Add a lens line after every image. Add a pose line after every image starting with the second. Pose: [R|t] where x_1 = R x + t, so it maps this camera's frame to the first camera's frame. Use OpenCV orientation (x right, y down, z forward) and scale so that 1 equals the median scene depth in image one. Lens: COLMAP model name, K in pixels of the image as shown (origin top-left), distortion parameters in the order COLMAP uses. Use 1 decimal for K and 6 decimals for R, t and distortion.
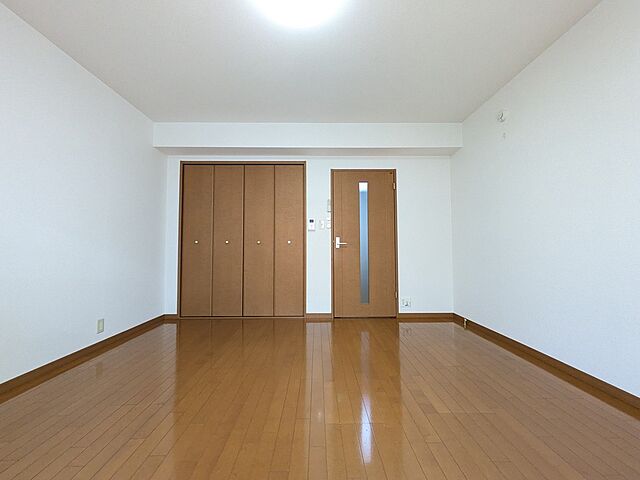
lens RADIAL K [[251.9, 0, 324.8], [0, 251.9, 240.4], [0, 0, 1]] dist [0.000370, 0.000299]
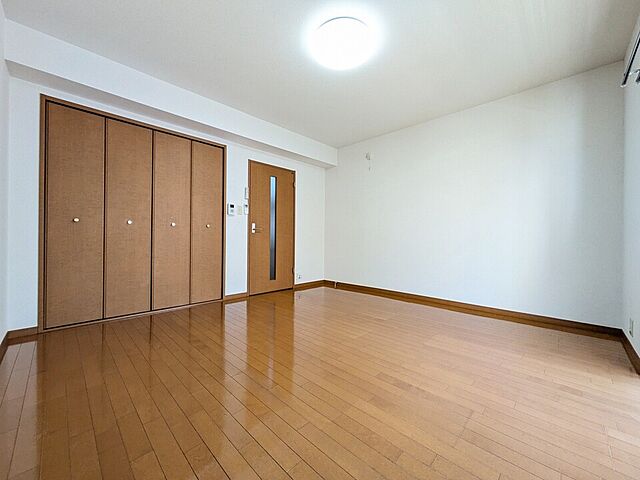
lens RADIAL K [[251.9, 0, 324.8], [0, 251.9, 240.4], [0, 0, 1]] dist [0.000370, 0.000299]
pose [[0.704483, 0.002405, 0.709716, -0.512980], [-0.044269, 0.998196, 0.040560, 0.003736], [-0.708339, -0.059992, 0.703319, -0.001849]]
